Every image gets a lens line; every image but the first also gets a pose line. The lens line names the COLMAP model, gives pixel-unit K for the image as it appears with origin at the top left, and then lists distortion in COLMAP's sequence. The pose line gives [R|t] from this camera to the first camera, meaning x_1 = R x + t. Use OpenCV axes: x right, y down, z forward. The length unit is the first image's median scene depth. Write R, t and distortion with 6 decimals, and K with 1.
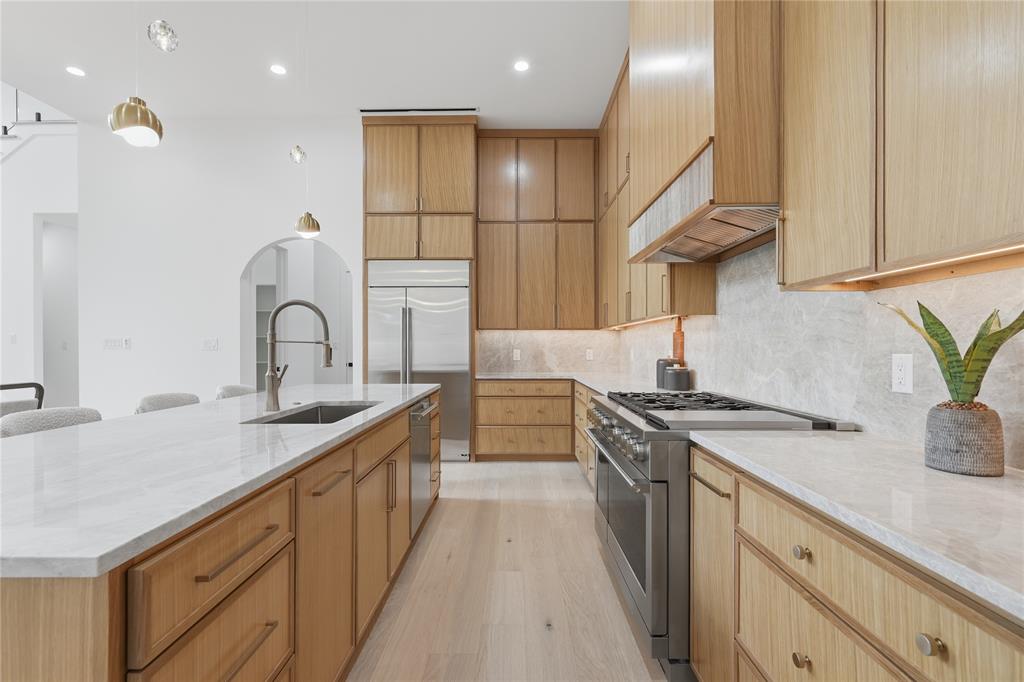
lens RADIAL K [[474.1, 0, 508.9], [0, 474.1, 346.7], [0, 0, 1]] dist [-0.005235, -0.000577]
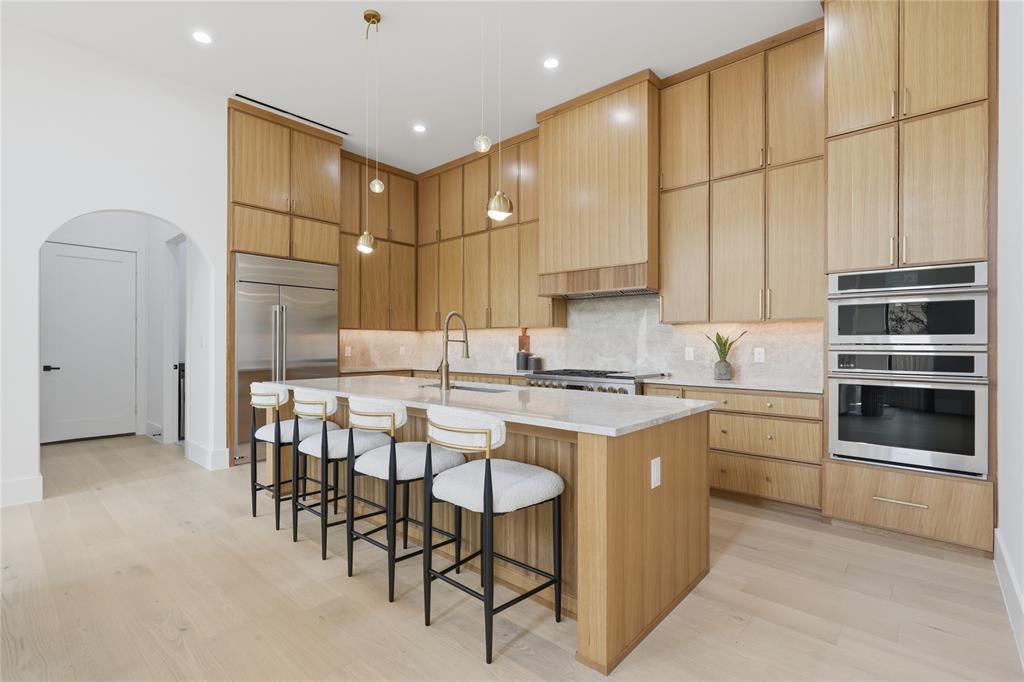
lens RADIAL K [[474.1, 0, 510.3], [0, 474.1, 339.8], [0, 0, 1]] dist [-0.005235, -0.000577]
pose [[0.655552, 0.009833, 0.755086, -0.649946], [-0.002537, 0.999938, -0.010818, 0.000725], [-0.755146, 0.005176, 0.655536, -0.030765]]
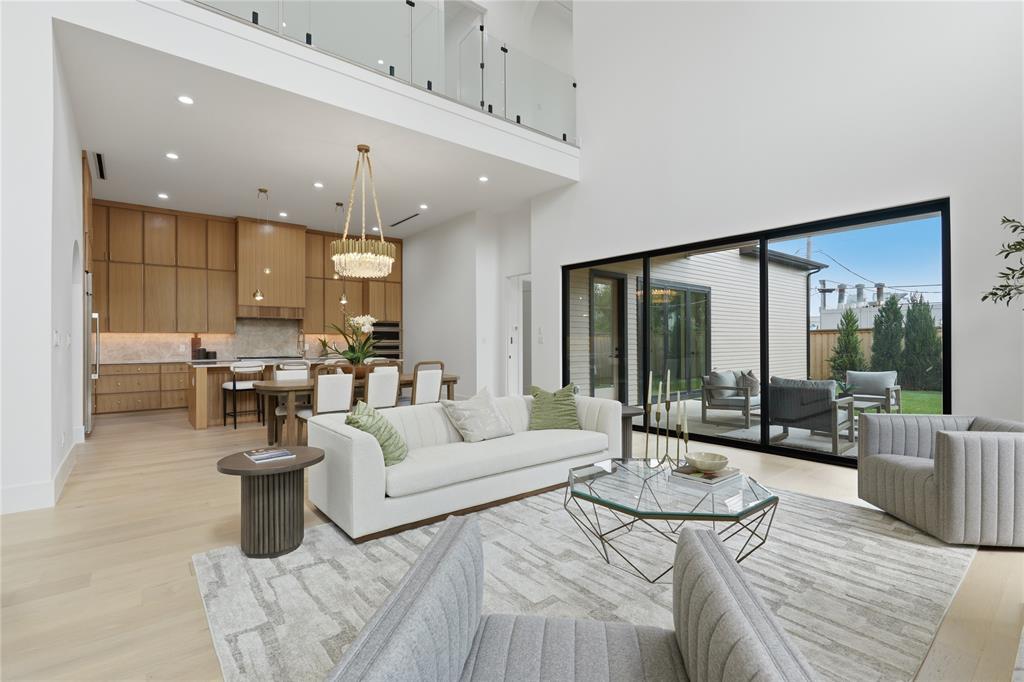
lens RADIAL K [[474.1, 0, 511.3], [0, 474.1, 341.7], [0, 0, 1]] dist [-0.005235, -0.000577]
pose [[-0.644048, 0.000970, 0.764984, -1.927068], [0.001653, 0.999999, 0.000124, -0.005345], [-0.764983, 0.001345, -0.644049, 0.953739]]
